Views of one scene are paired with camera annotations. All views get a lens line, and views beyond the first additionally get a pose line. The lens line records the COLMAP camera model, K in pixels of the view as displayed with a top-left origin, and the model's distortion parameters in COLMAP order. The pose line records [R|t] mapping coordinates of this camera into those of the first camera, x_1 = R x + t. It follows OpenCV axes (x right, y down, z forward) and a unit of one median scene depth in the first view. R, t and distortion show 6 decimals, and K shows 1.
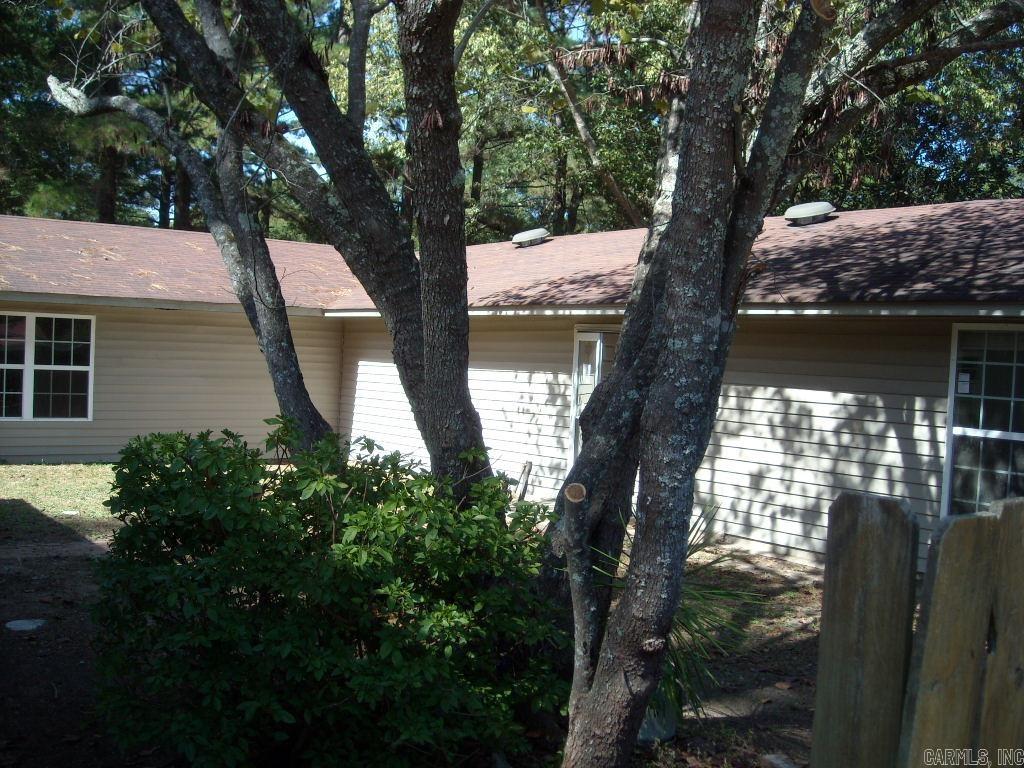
lens RADIAL K [[1131.9, 0, 511.0], [0, 1131.9, 384.7], [0, 0, 1]] dist [-0.154974, 0.000000]
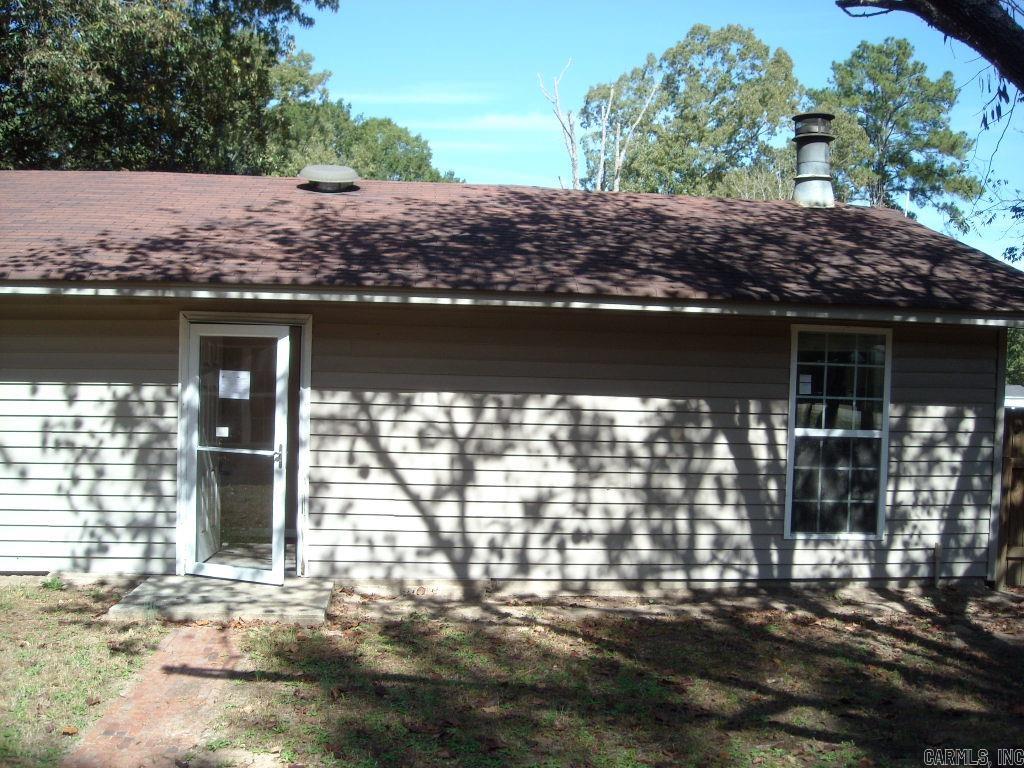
lens RADIAL K [[1131.9, 0, 508.3], [0, 1131.9, 407.5], [0, 0, 1]] dist [-0.154974, 0.000000]
pose [[0.503857, -0.059607, 0.861728, -0.540007], [0.019545, 0.998148, 0.057615, -0.039632], [-0.863566, -0.012187, 0.504089, 0.640018]]
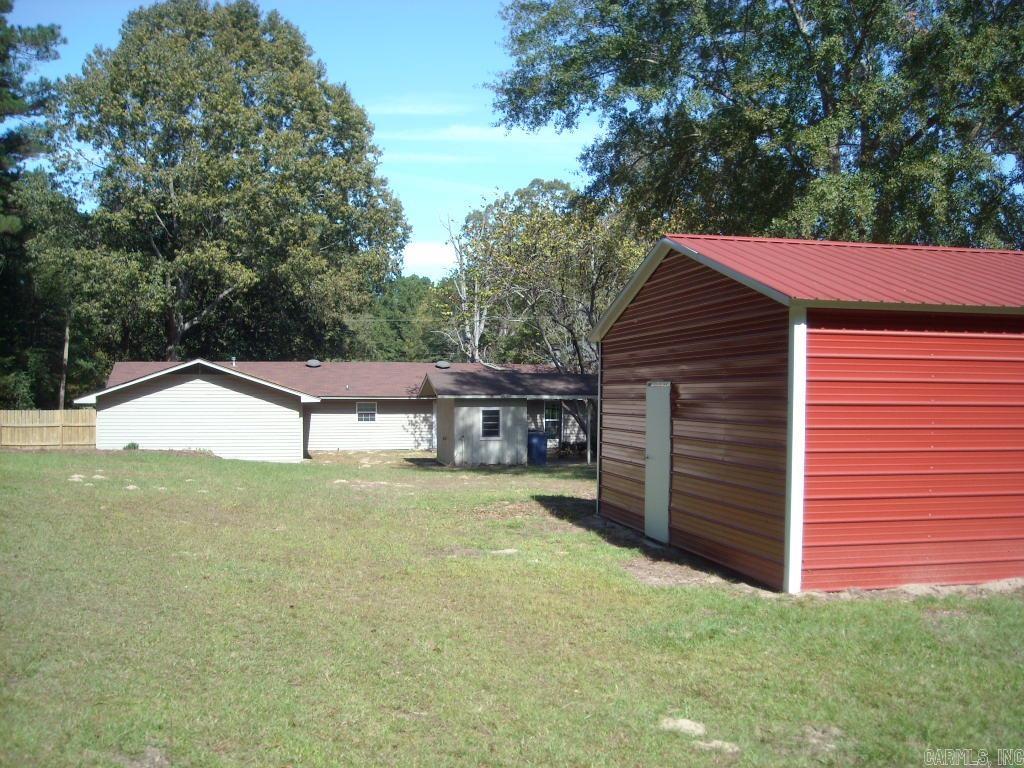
lens RADIAL K [[1131.9, 0, 512.0], [0, 1131.9, 382.7], [0, 0, 1]] dist [-0.154974, 0.000000]
pose [[0.382429, -0.040747, 0.923086, -4.349565], [0.030730, 0.999035, 0.031368, -0.292497], [-0.923474, 0.016370, 0.383312, -0.901193]]
